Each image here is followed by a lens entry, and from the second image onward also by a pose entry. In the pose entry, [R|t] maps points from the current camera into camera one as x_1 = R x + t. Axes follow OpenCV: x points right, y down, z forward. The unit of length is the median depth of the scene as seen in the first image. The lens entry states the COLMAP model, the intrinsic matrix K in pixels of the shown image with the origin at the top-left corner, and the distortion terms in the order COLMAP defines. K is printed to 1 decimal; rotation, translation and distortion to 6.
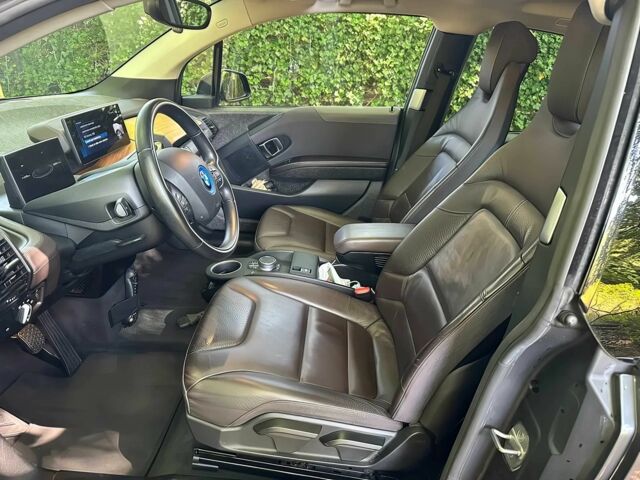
lens RADIAL K [[452.4, 0, 313.5], [0, 452.4, 249.3], [0, 0, 1]] dist [0.021905, -0.044356]
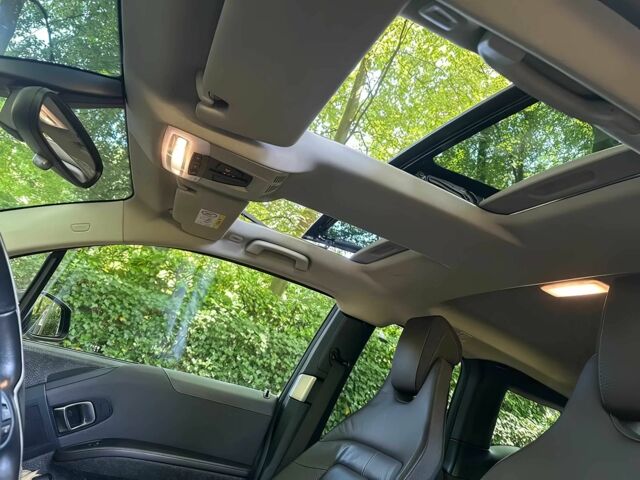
lens RADIAL K [[452.4, 0, 322.3], [0, 452.4, 238.2], [0, 0, 1]] dist [0.021905, -0.044356]
pose [[0.883033, 0.325843, 0.337754, -0.082268], [-0.032388, 0.760277, -0.648791, -0.016410], [-0.468191, 0.561965, 0.681904, 0.273795]]
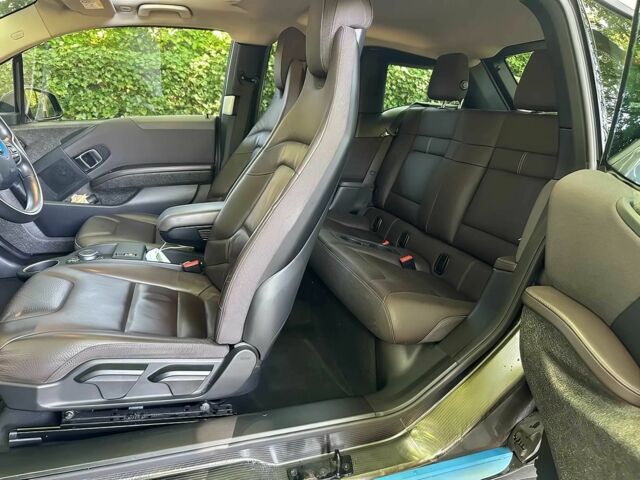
lens RADIAL K [[452.4, 0, 325.0], [0, 452.4, 239.9], [0, 0, 1]] dist [0.021905, -0.044356]
pose [[0.936593, -0.124322, 0.327625, 0.042221], [0.167076, 0.980267, -0.105649, 0.135136], [-0.308026, 0.153688, 0.938882, -0.056141]]
